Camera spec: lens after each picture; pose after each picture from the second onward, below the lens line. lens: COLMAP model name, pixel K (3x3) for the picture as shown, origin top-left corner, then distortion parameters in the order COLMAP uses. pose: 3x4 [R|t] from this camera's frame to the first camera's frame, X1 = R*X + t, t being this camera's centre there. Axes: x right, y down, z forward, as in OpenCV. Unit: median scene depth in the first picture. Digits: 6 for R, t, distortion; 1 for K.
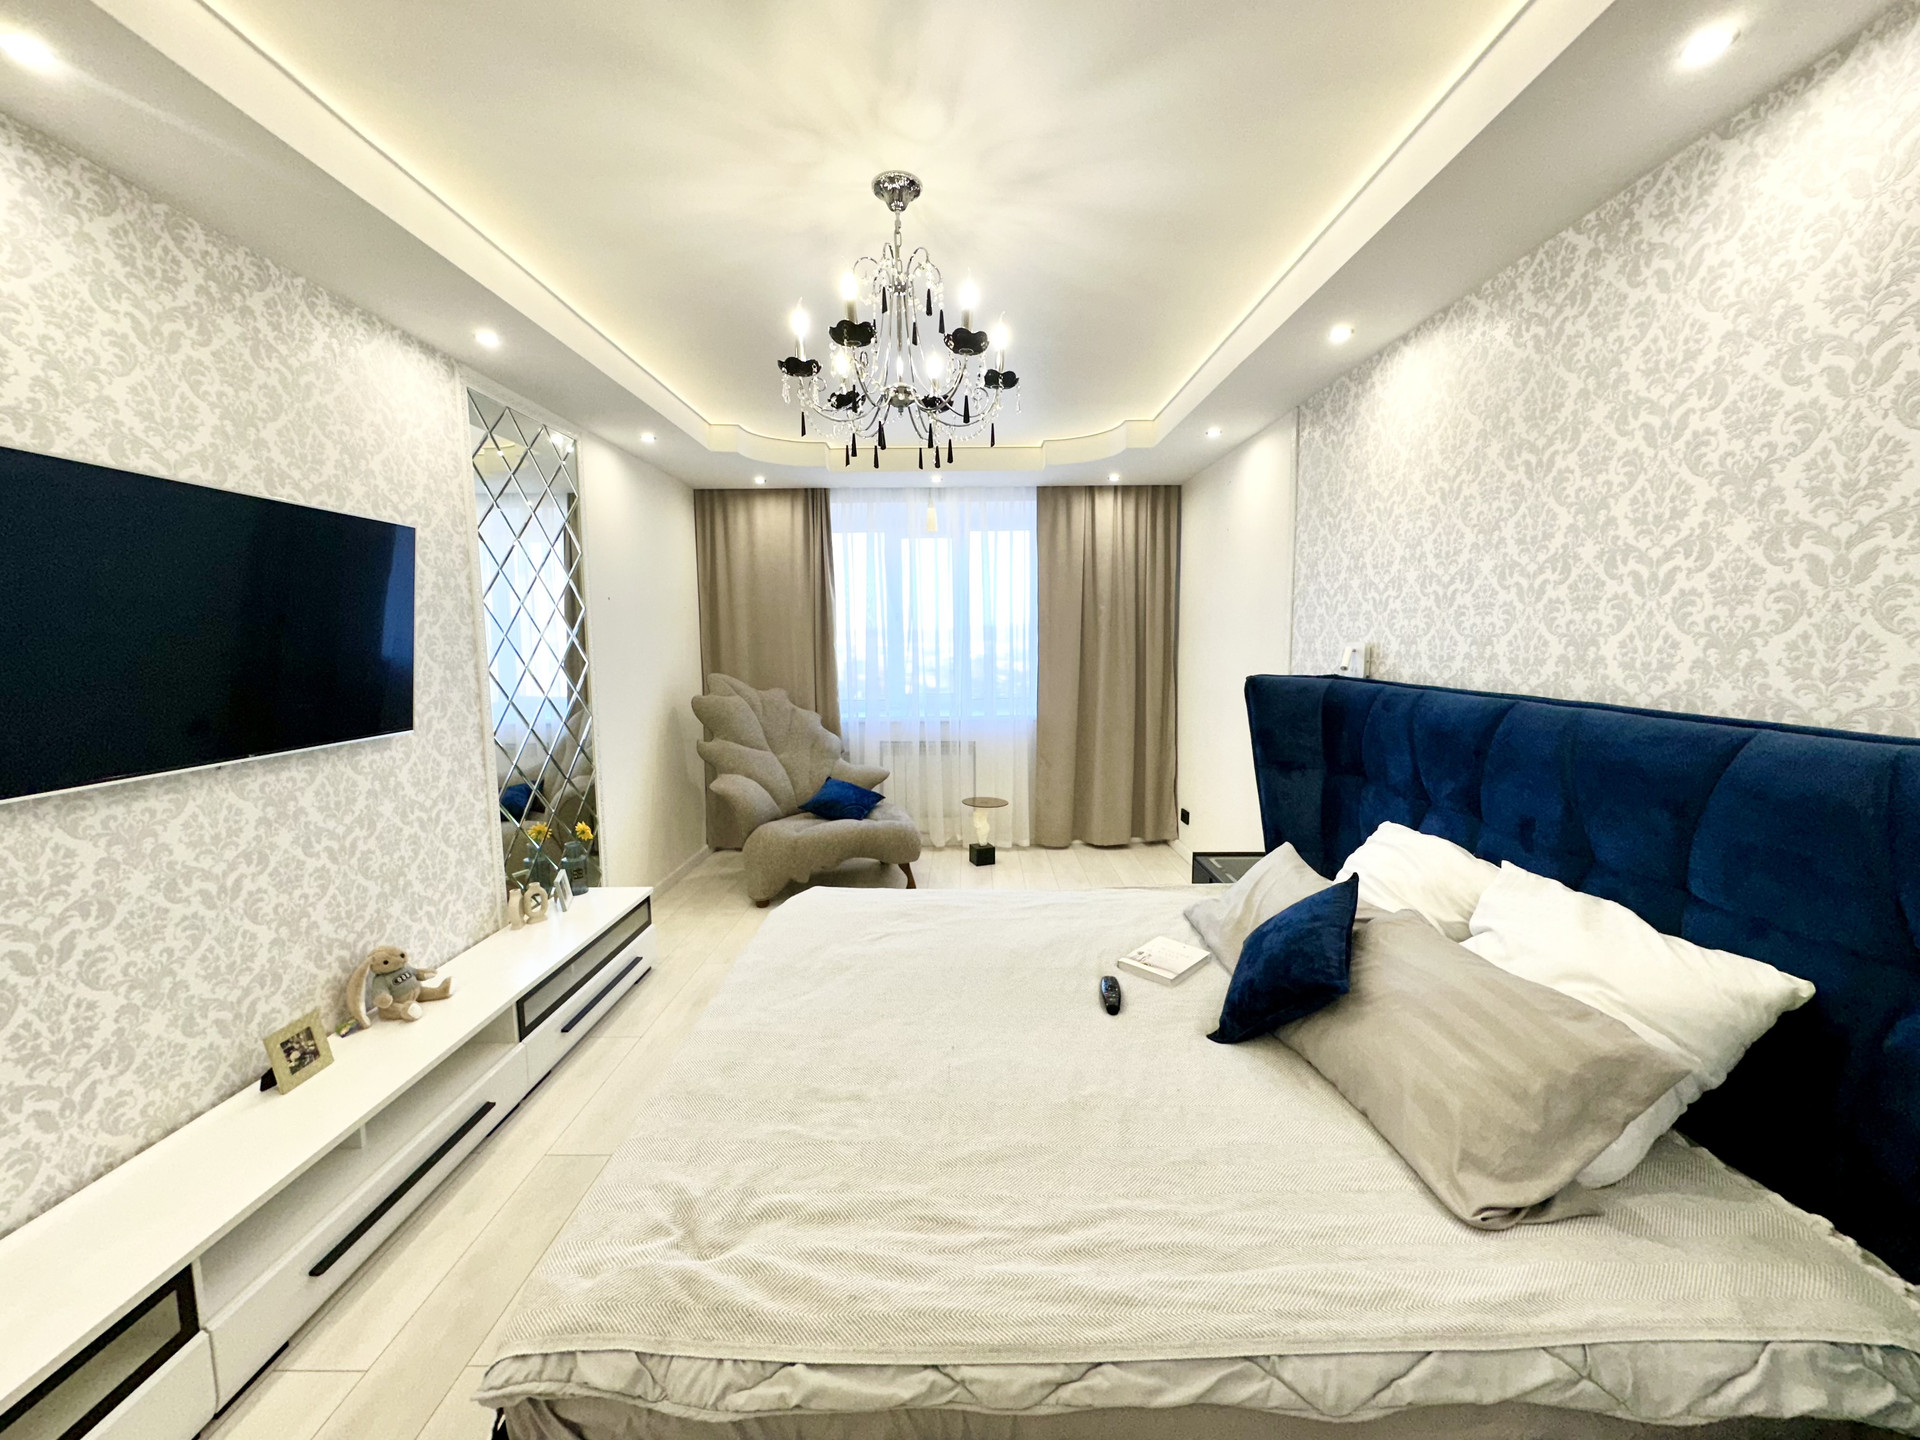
lens RADIAL K [[765.2, 0, 958.7], [0, 765.2, 721.6], [0, 0, 1]] dist [-0.001728, 0.000481]
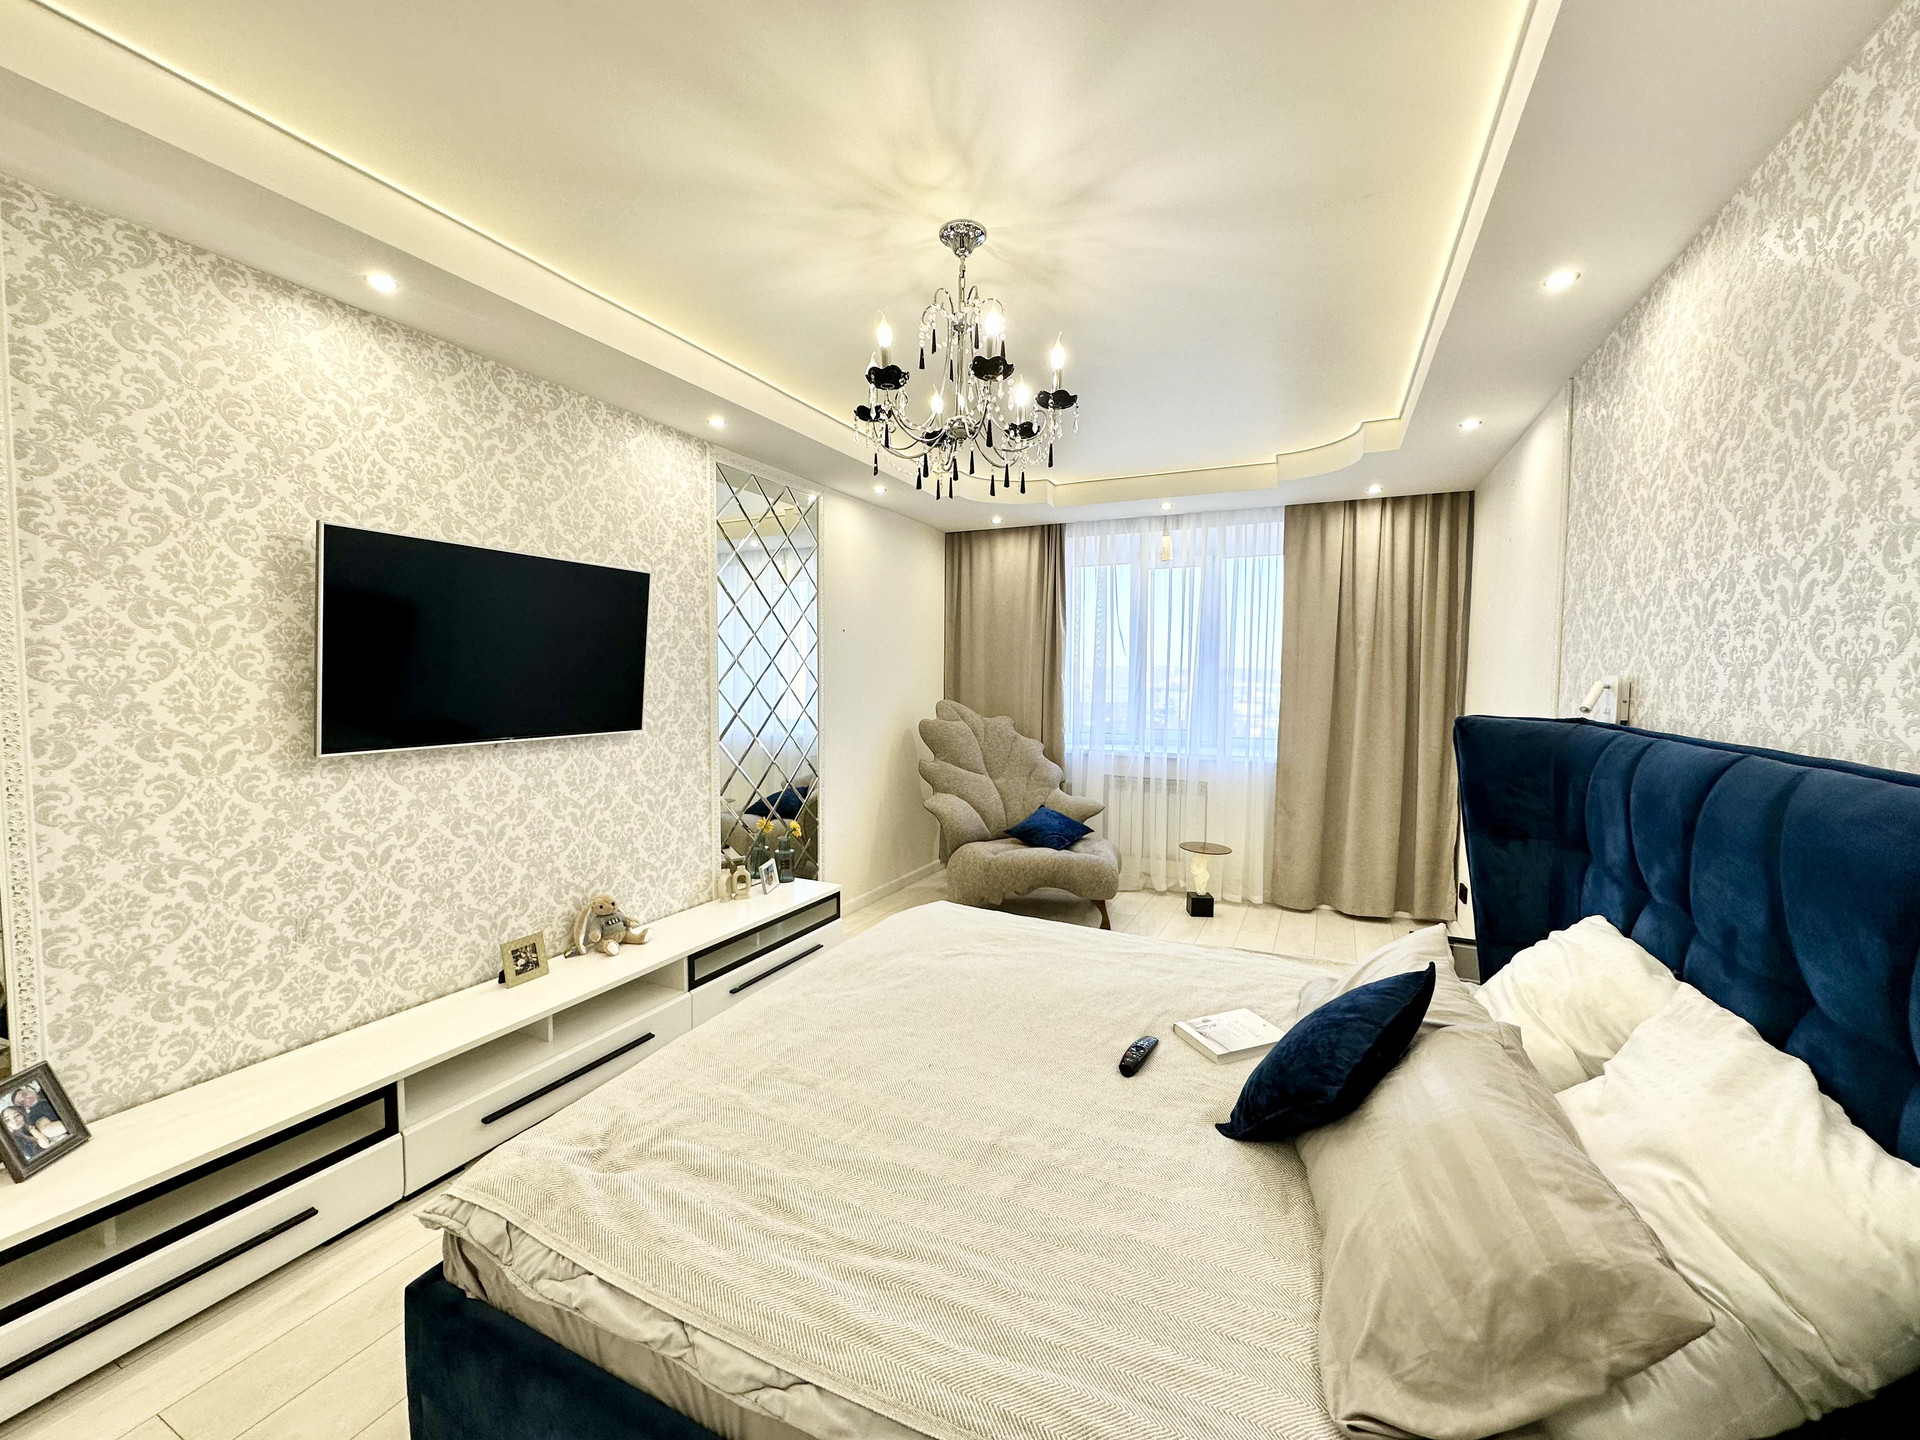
lens RADIAL K [[765.2, 0, 957.2], [0, 765.2, 720.7], [0, 0, 1]] dist [-0.001728, 0.000481]
pose [[0.903440, 0.041716, -0.426680, 0.355293], [-0.063064, 0.997359, -0.036019, 0.009902], [0.424051, 0.059449, 0.903685, 0.071959]]
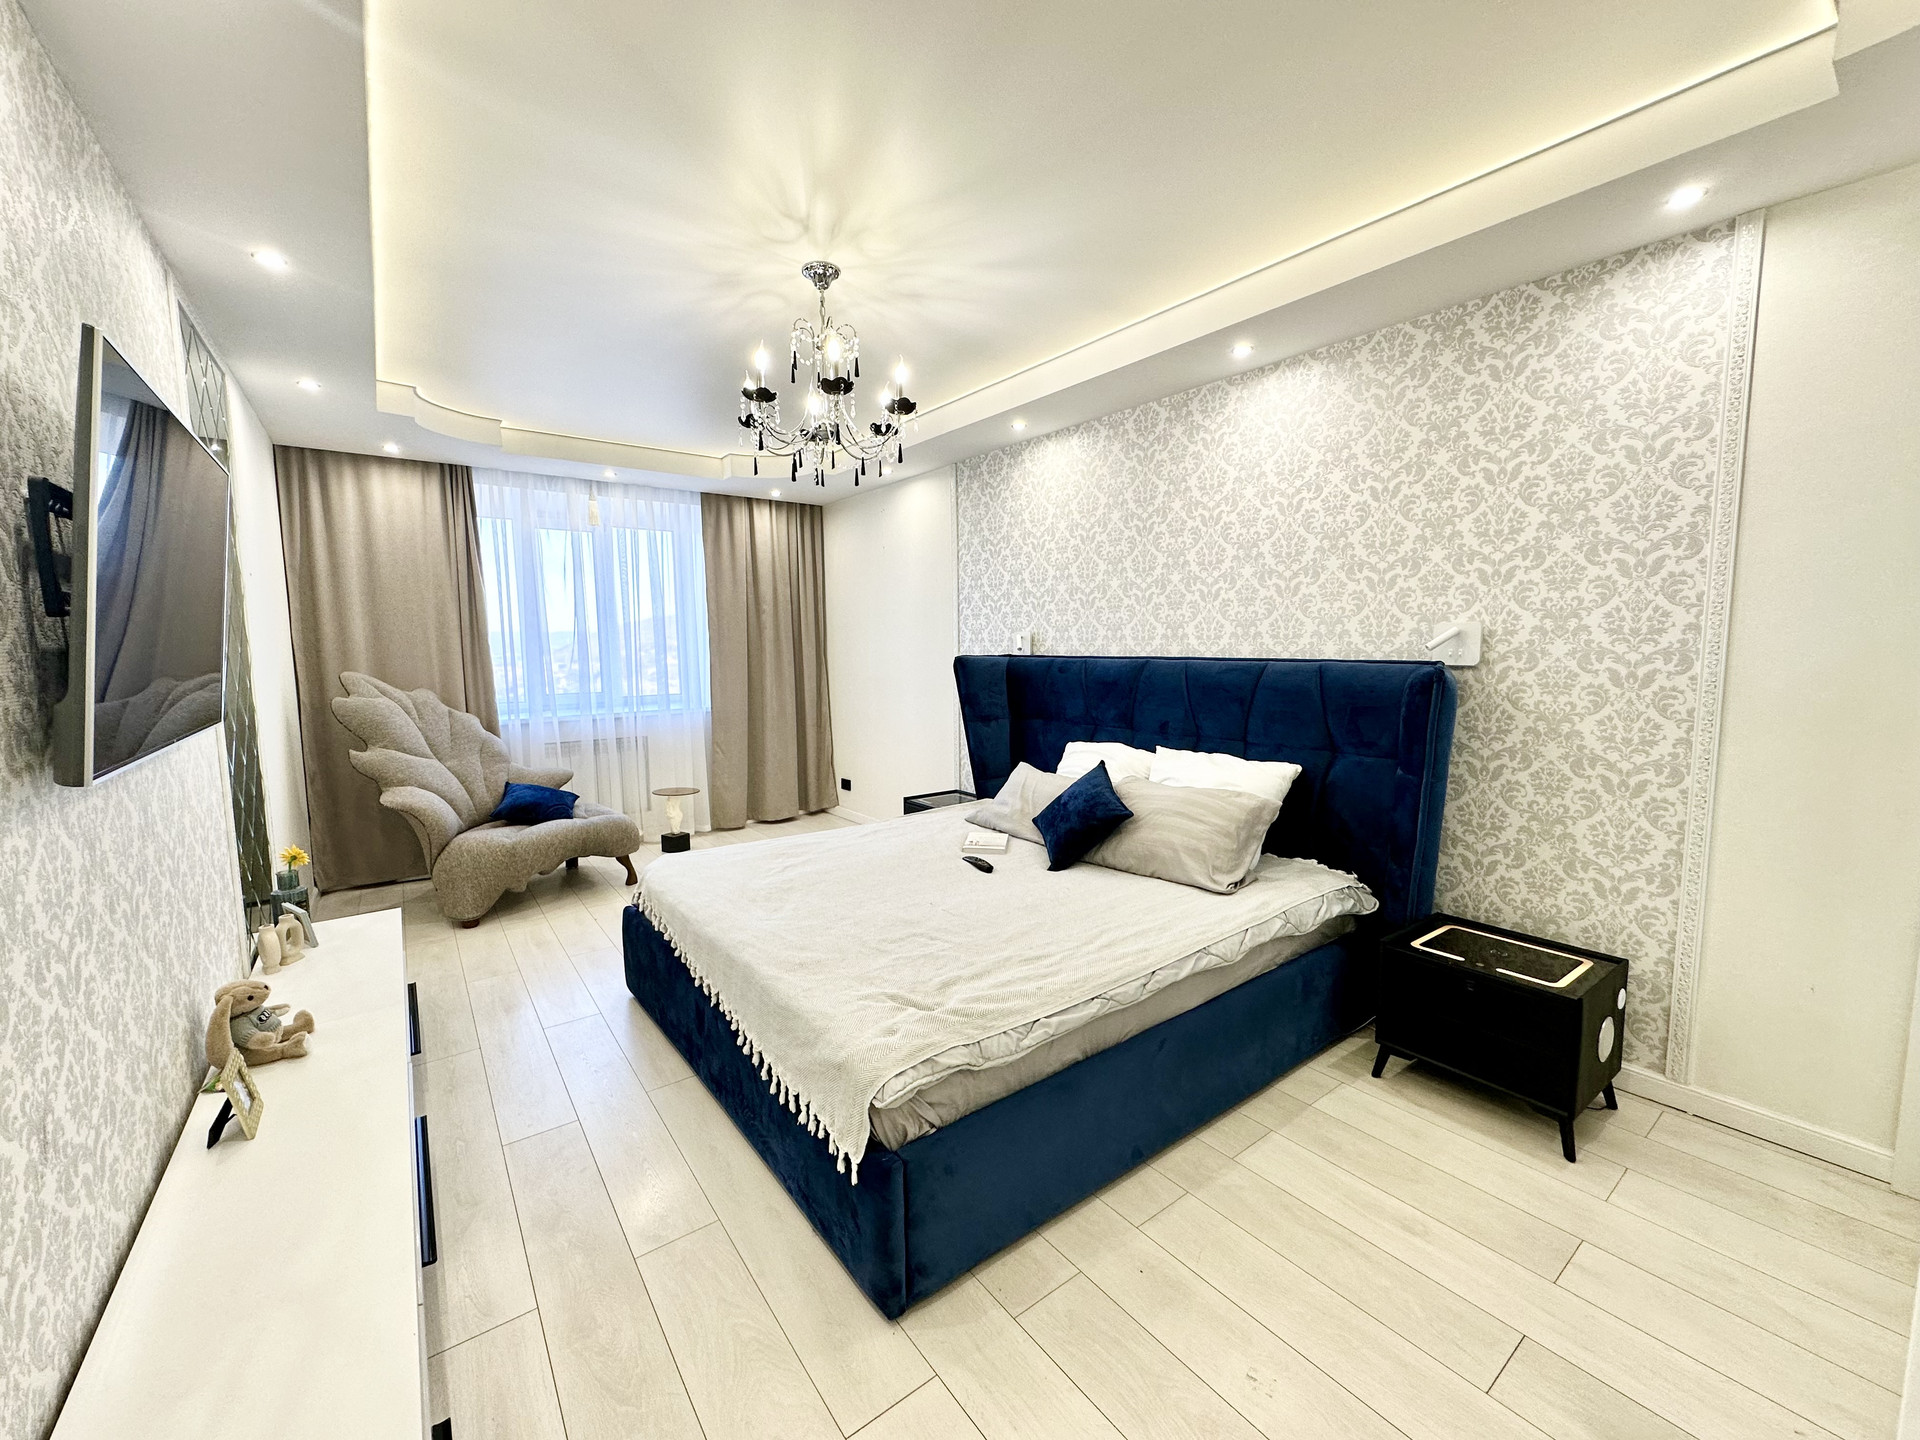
lens RADIAL K [[765.2, 0, 959.5], [0, 765.2, 723.8], [0, 0, 1]] dist [-0.001728, 0.000481]
pose [[0.794390, -0.062446, 0.604189, -0.661310], [0.069563, 0.997510, 0.011636, 0.066645], [-0.603411, 0.032786, 0.796756, -0.143349]]
